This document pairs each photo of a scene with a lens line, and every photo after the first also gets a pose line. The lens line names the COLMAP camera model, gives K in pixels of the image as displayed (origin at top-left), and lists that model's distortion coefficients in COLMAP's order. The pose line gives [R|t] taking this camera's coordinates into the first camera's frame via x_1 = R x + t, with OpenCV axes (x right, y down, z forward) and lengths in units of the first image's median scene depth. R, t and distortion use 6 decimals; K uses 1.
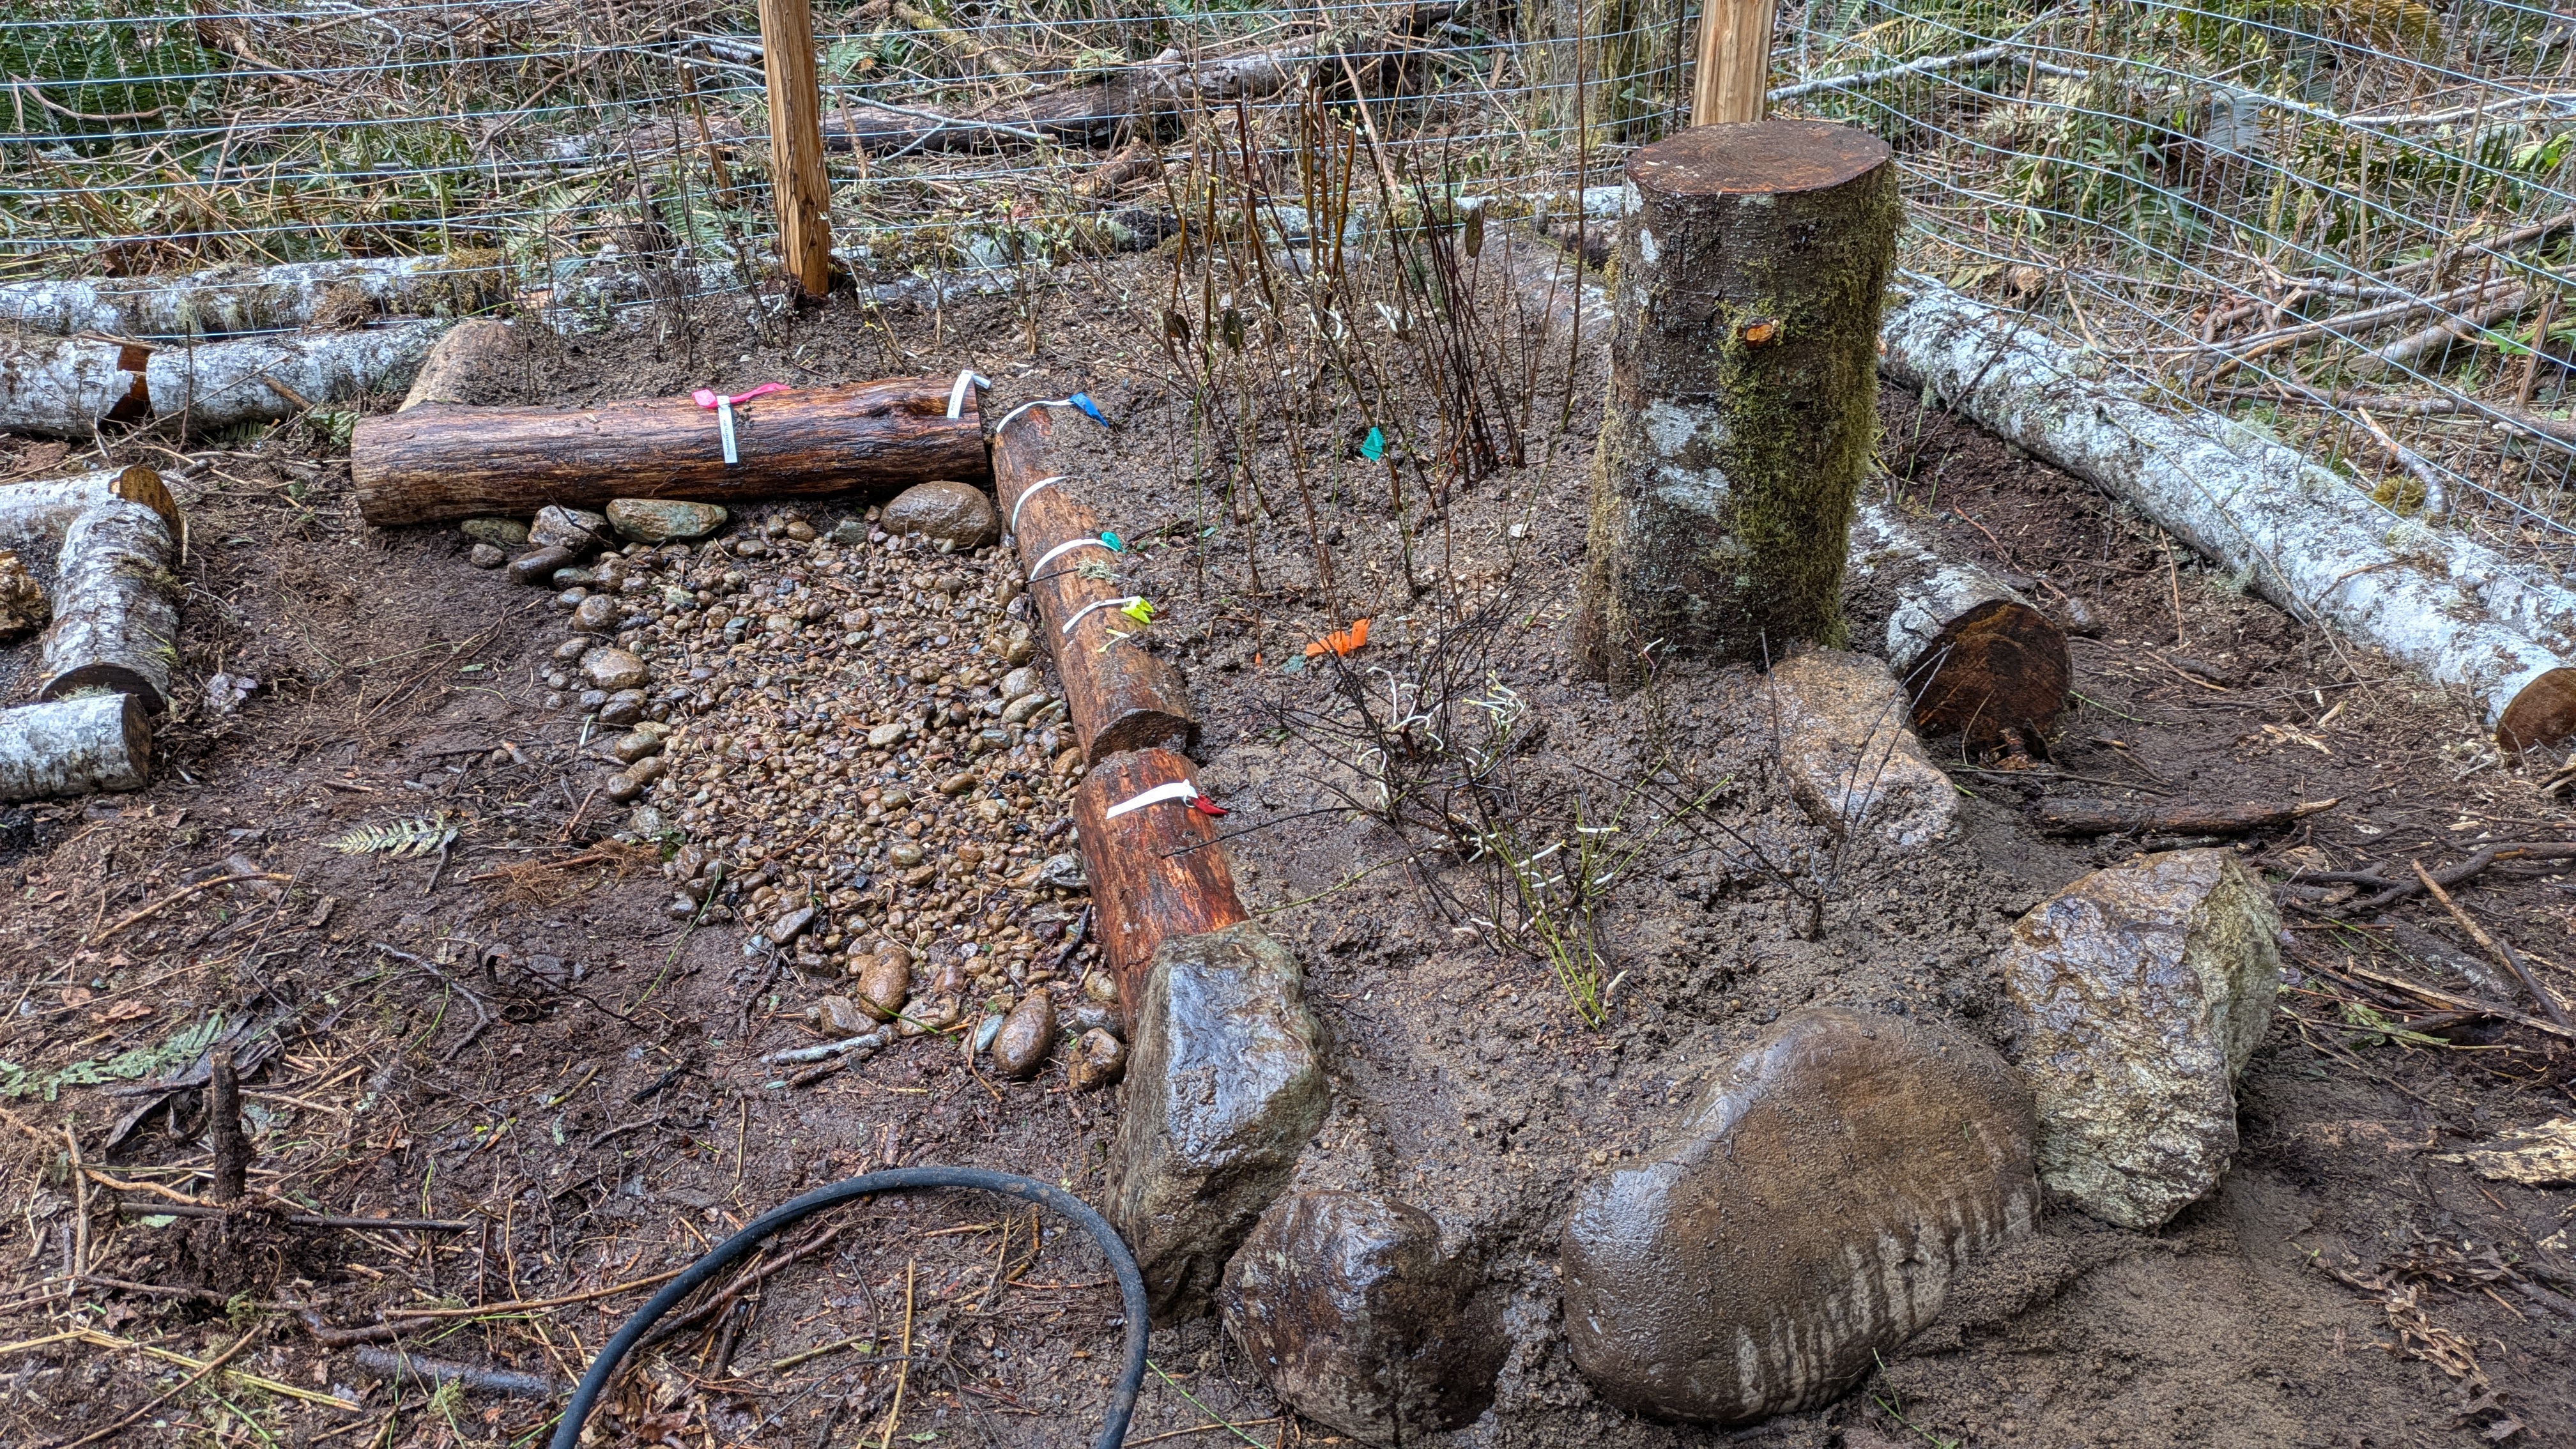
lens RADIAL K [[1943.6, 0, 1286.1], [0, 1943.6, 728.8], [0, 0, 1]] dist [0.009210, 0.000798]
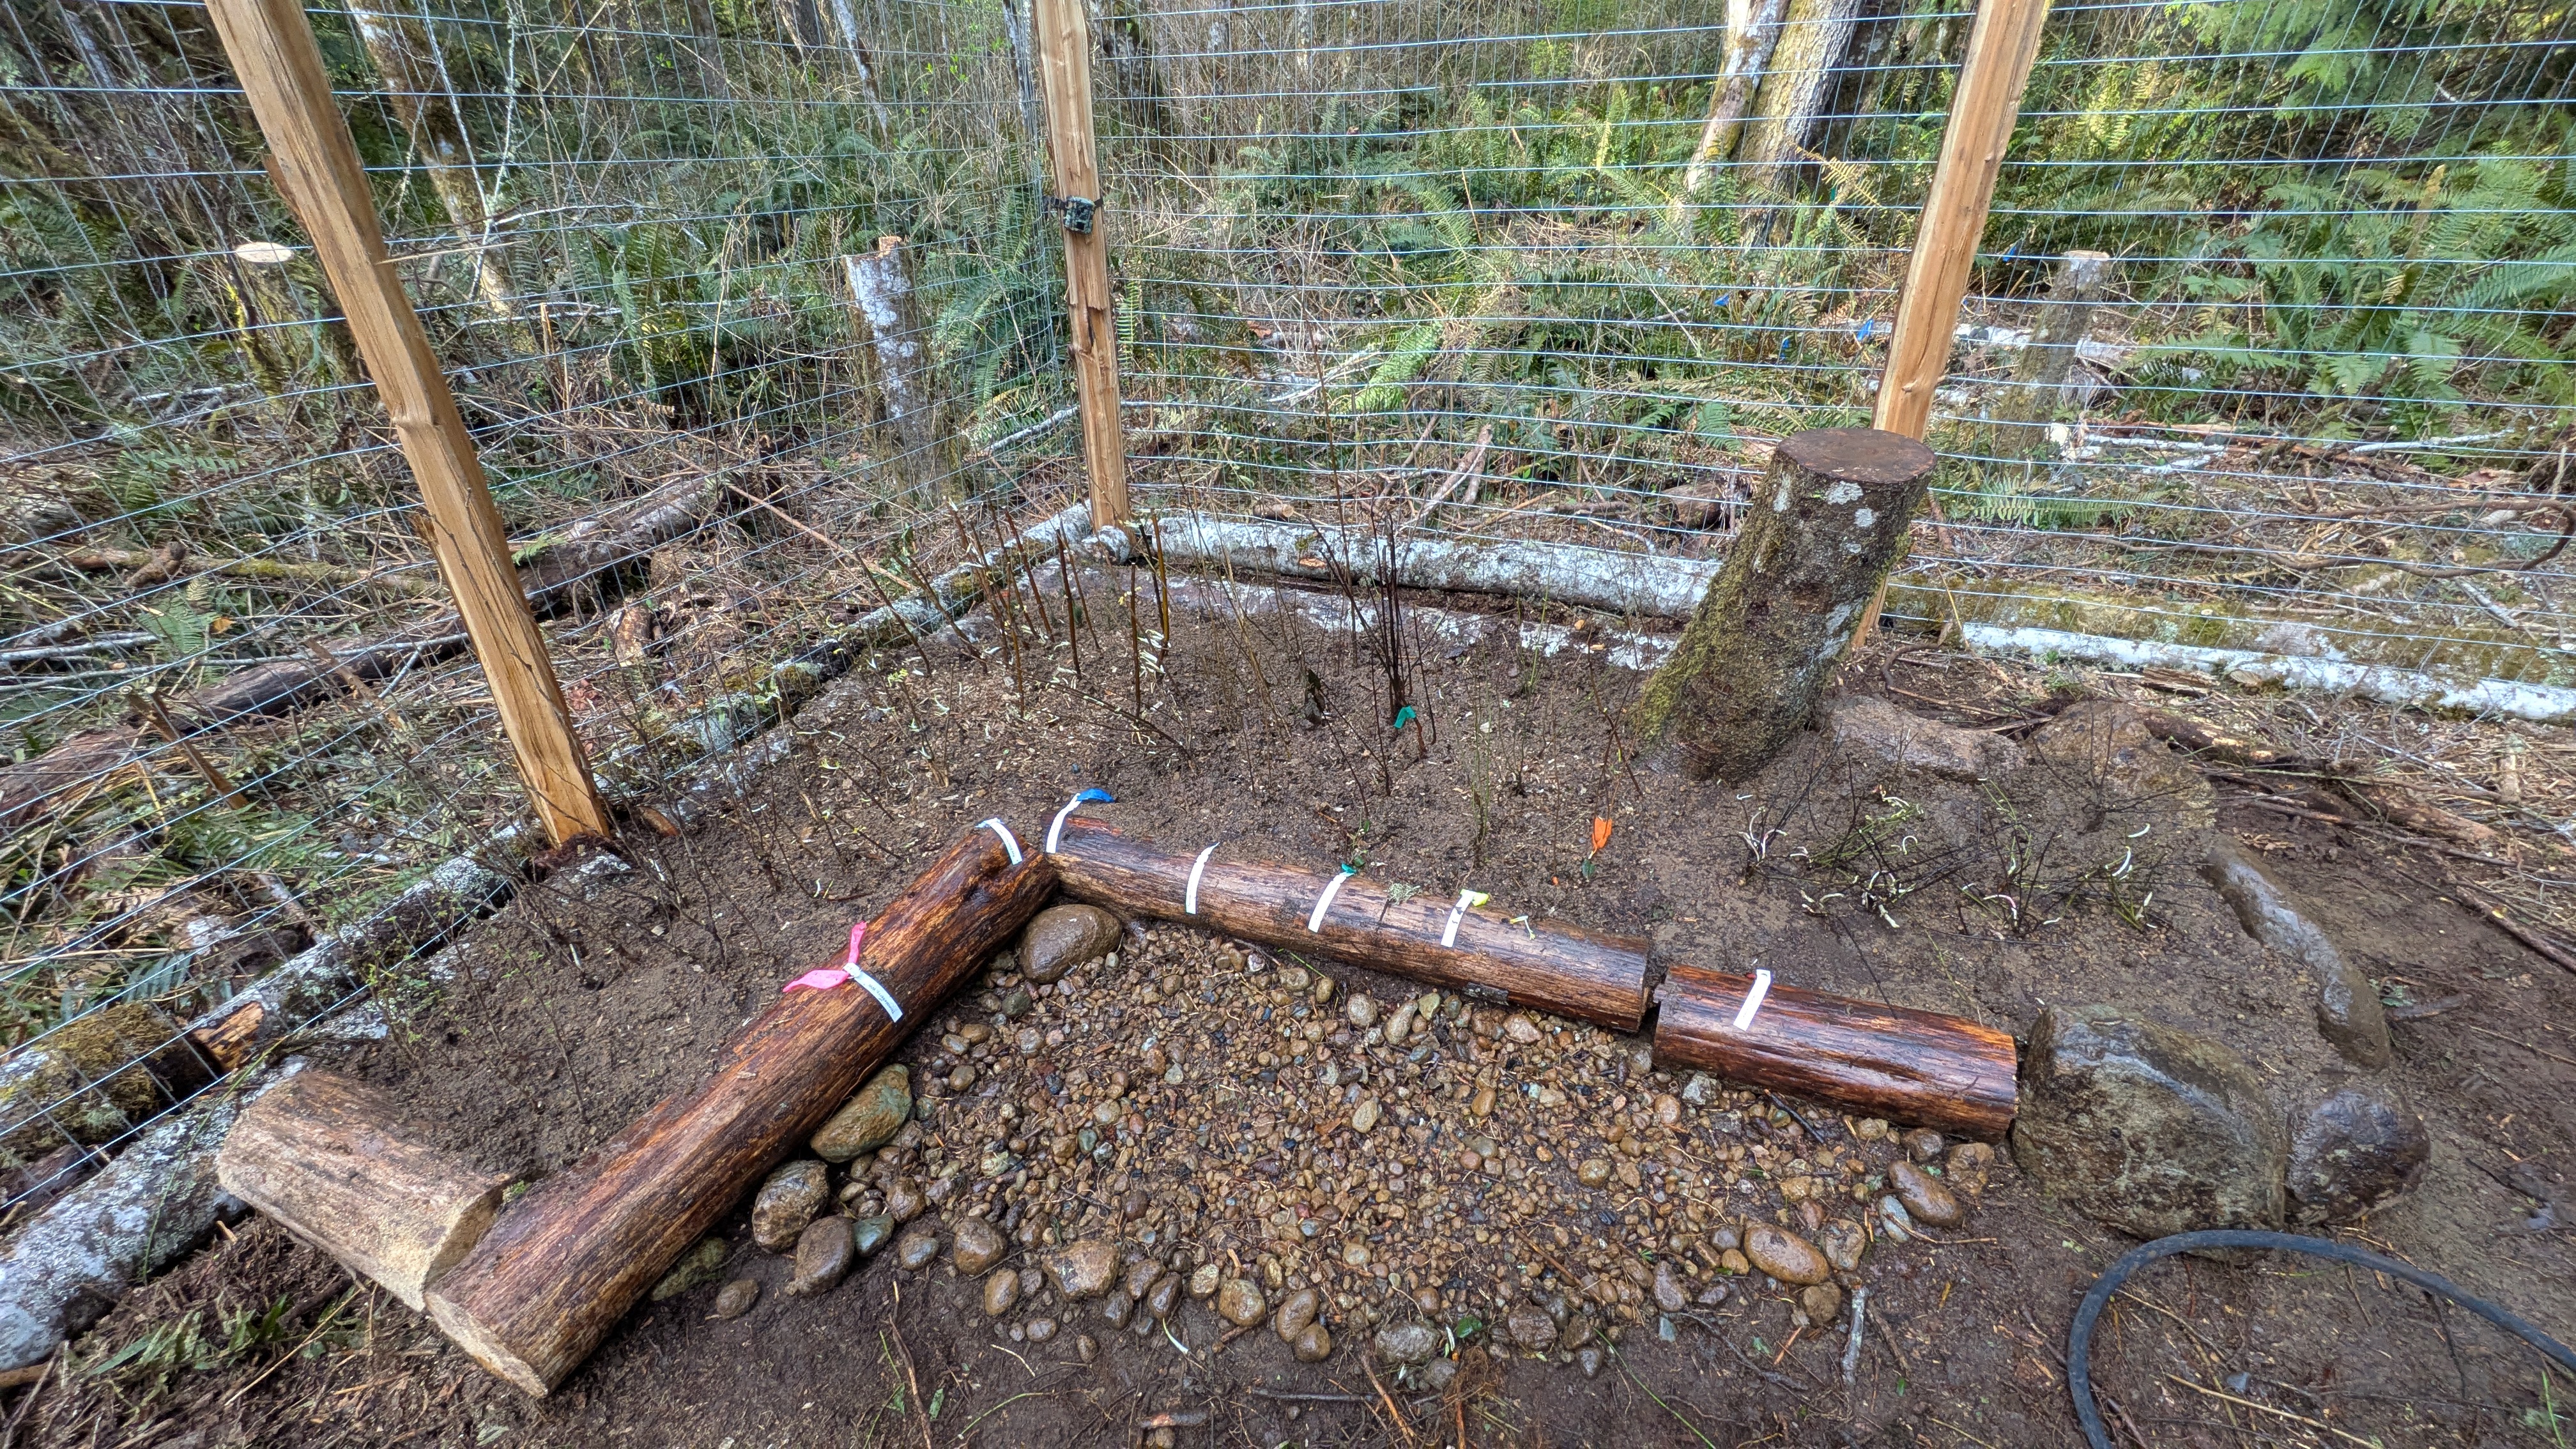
lens RADIAL K [[1008.4, 0, 1289.3], [0, 1008.4, 710.2], [0, 0, 1]] dist [0.000057, 0.000016]
pose [[0.565476, -0.398894, 0.721887, -0.479070], [0.417051, 0.893412, 0.166986, -0.277522], [-0.711552, 0.206637, 0.671562, 0.498182]]
